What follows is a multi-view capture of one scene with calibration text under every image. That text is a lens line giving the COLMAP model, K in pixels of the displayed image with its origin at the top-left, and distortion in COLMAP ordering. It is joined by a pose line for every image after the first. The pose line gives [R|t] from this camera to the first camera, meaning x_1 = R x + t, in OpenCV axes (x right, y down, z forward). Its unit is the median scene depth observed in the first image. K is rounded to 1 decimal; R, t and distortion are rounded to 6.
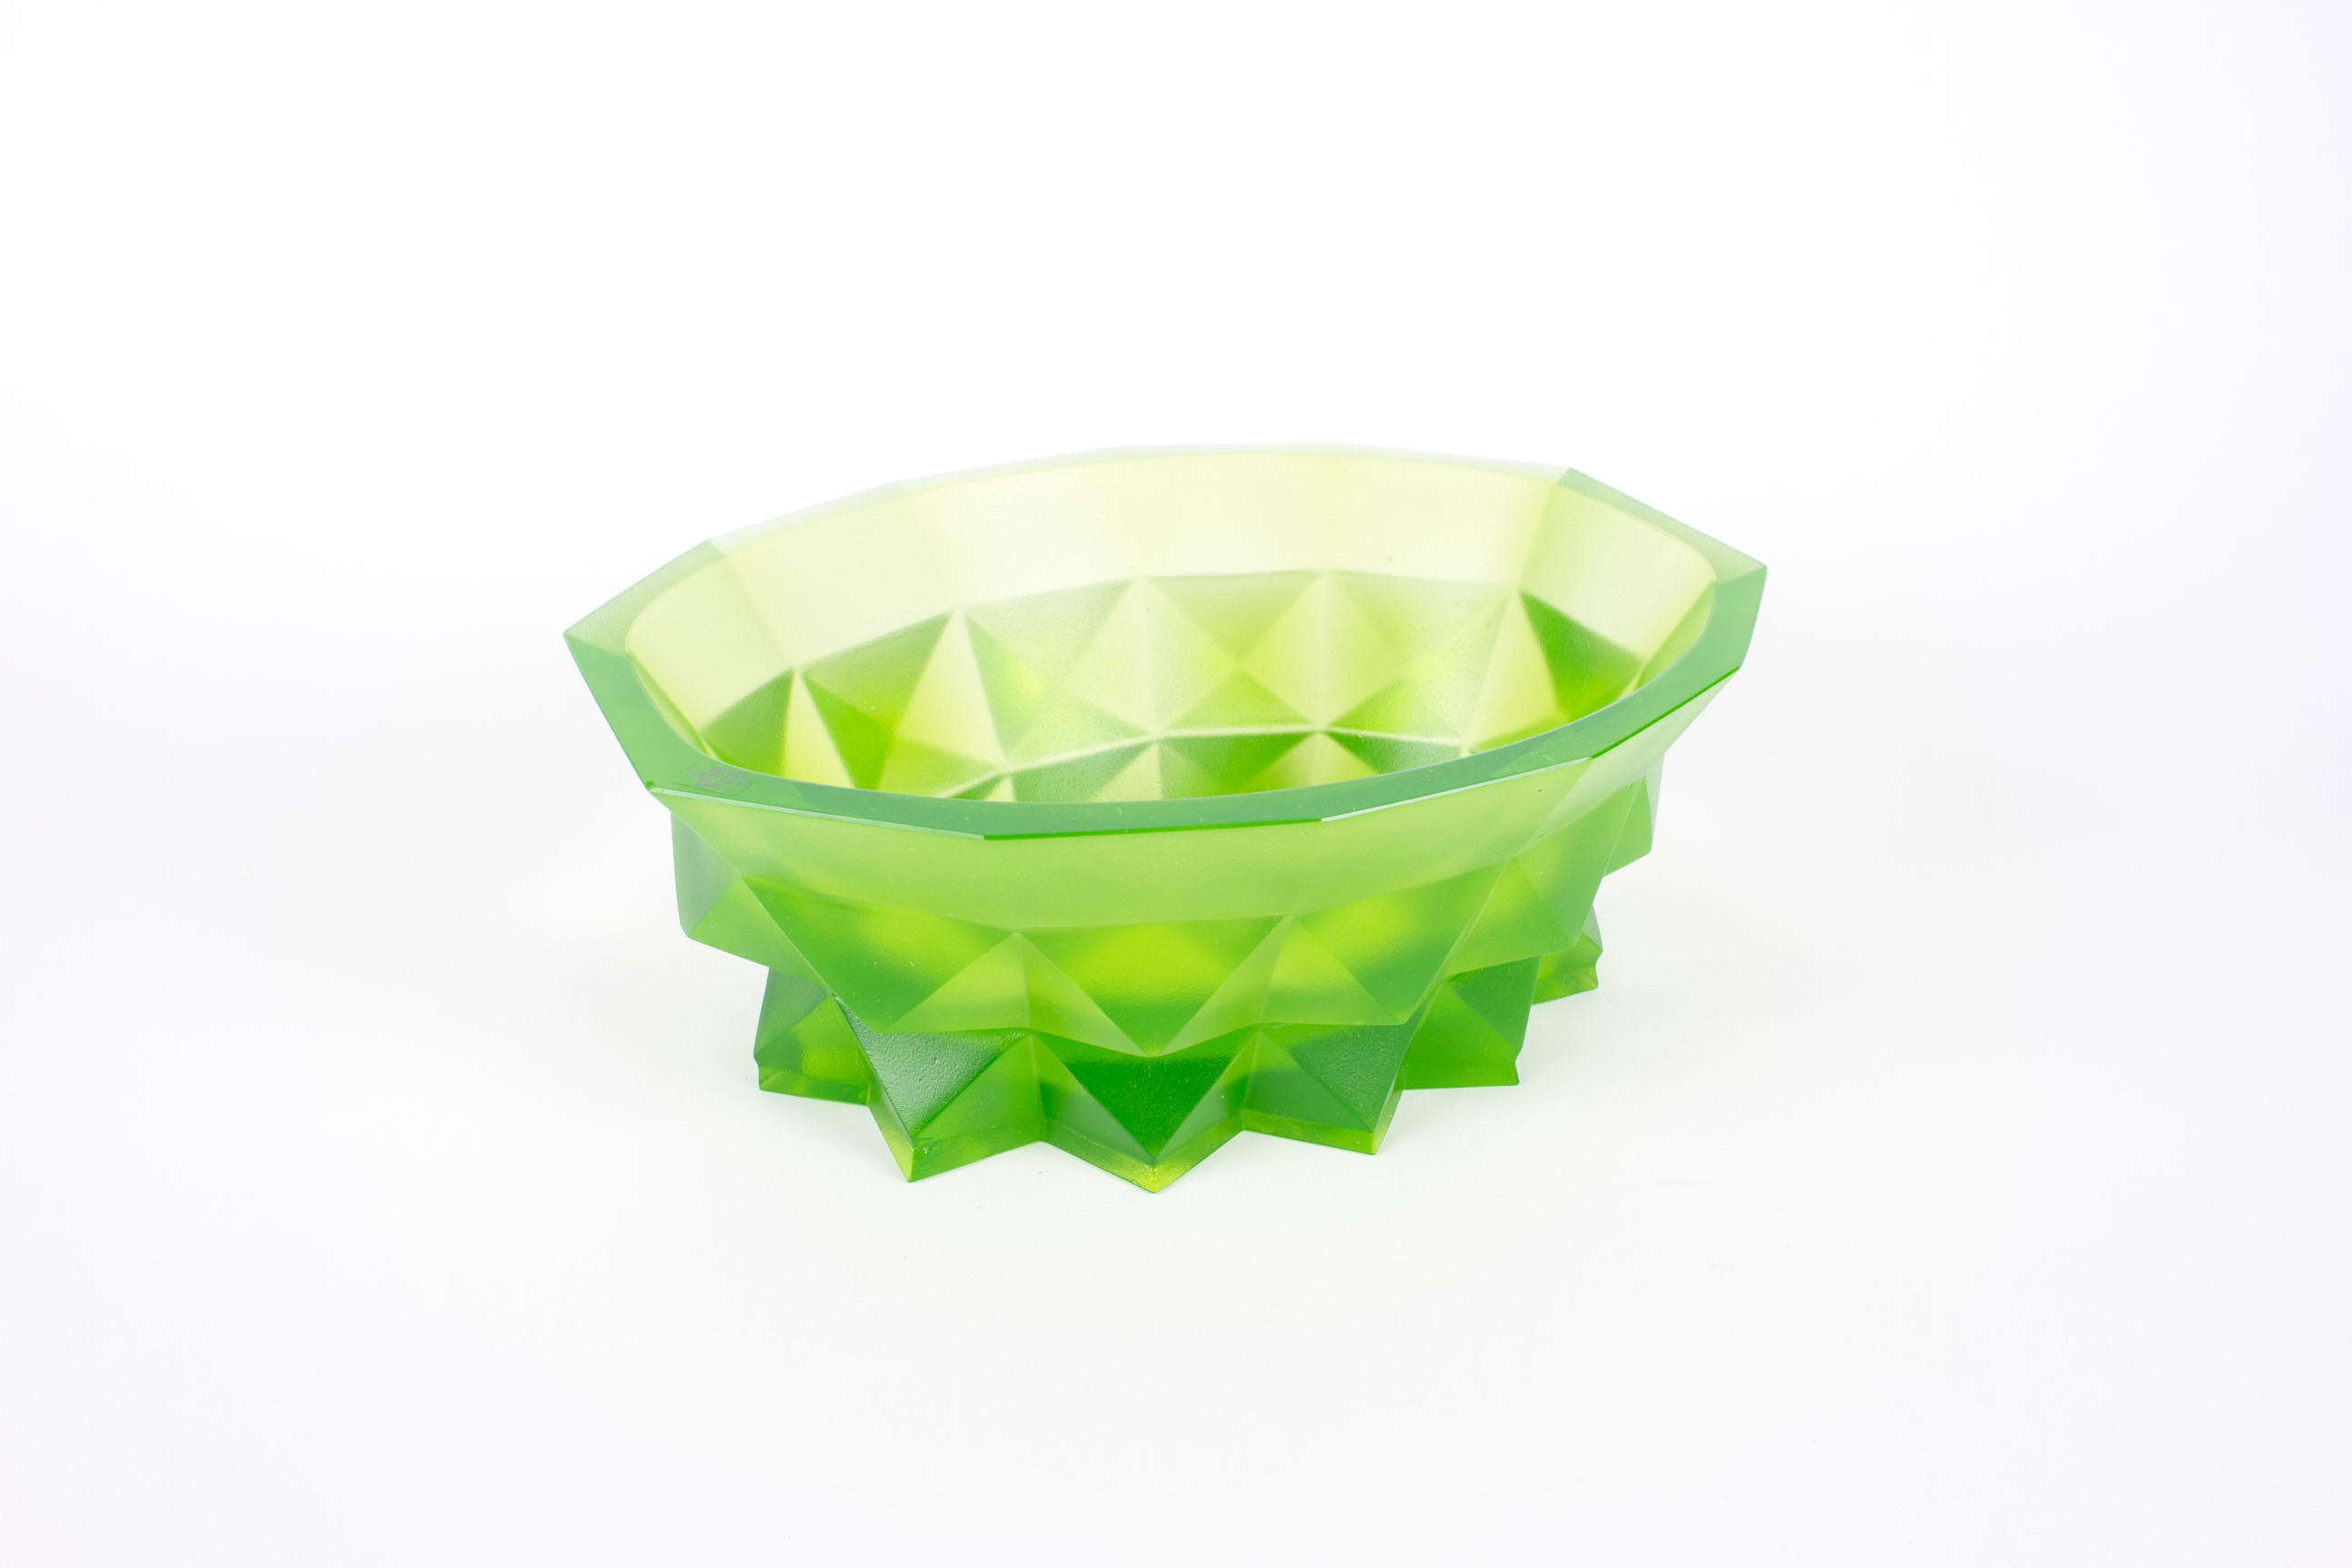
lens RADIAL K [[2181.6, 0, 1180.1], [0, 2181.6, 805.0], [0, 0, 1]] dist [-0.004333, 0.000000]
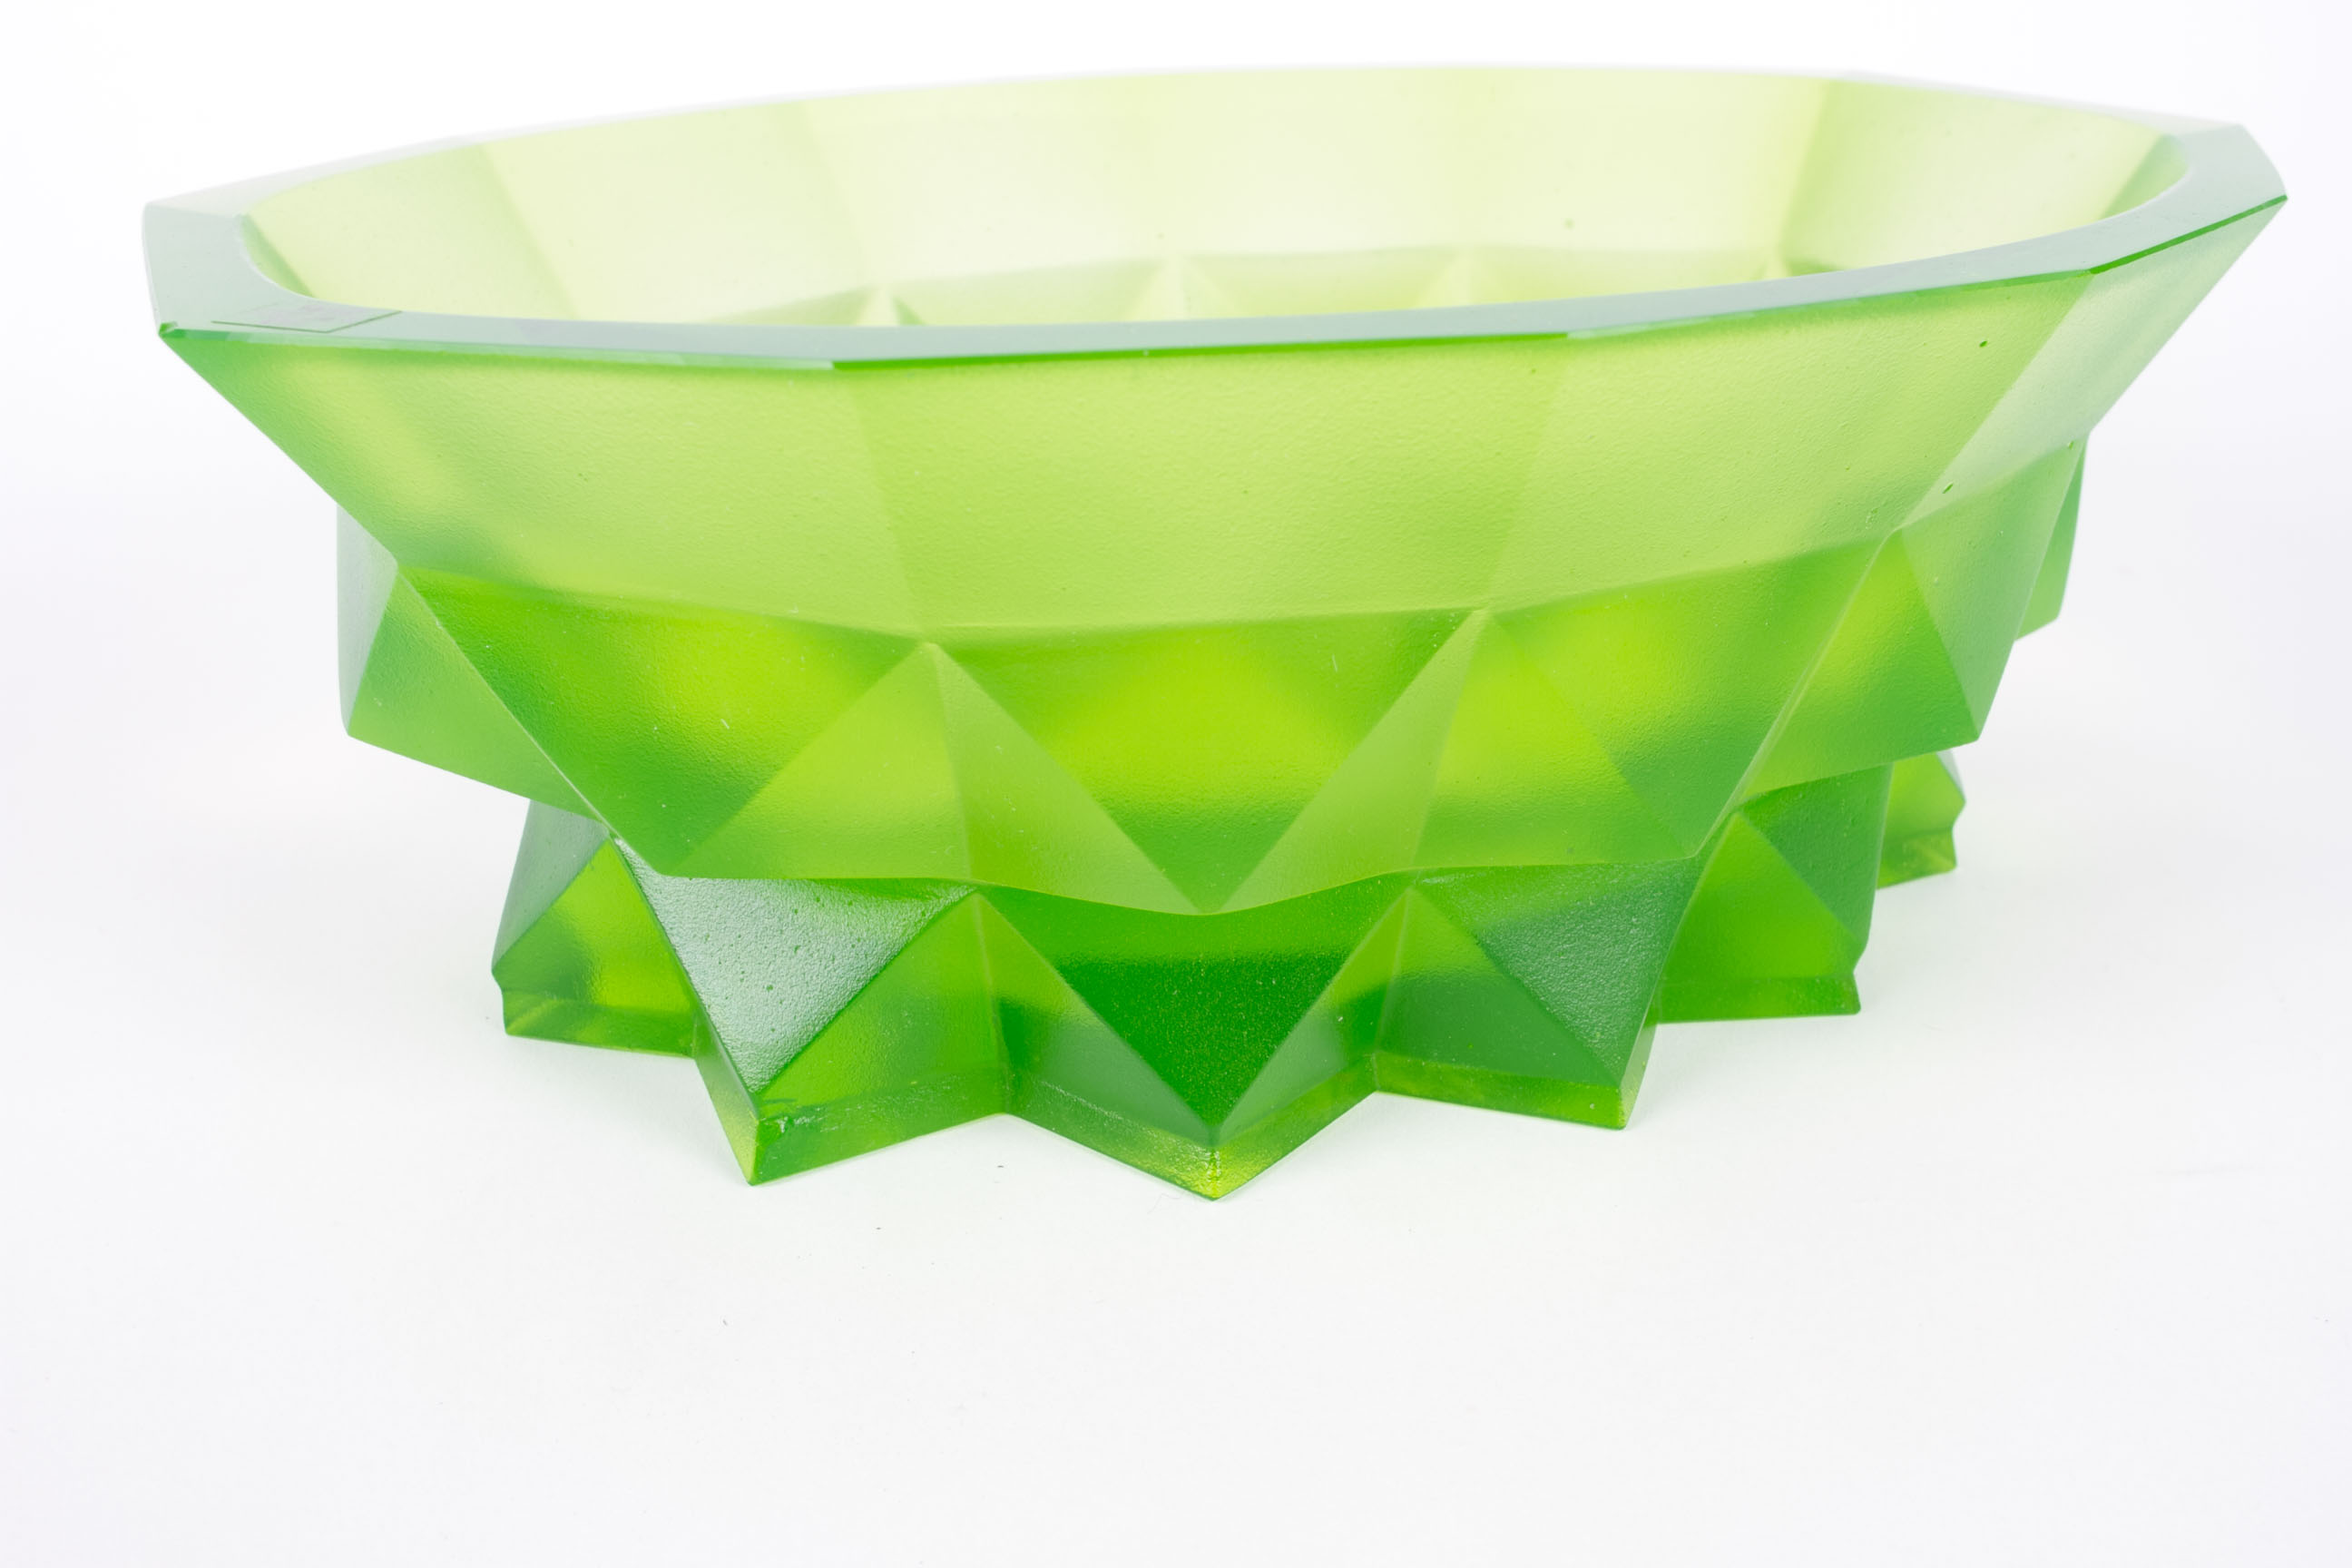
lens RADIAL K [[2181.6, 0, 1191.9], [0, 2181.6, 762.0], [0, 0, 1]] dist [-0.004333, 0.000000]
pose [[0.999793, -0.014587, -0.014210, -0.008150], [0.013442, 0.996896, -0.077574, 0.110446], [0.015298, 0.077367, 0.996885, 0.455527]]
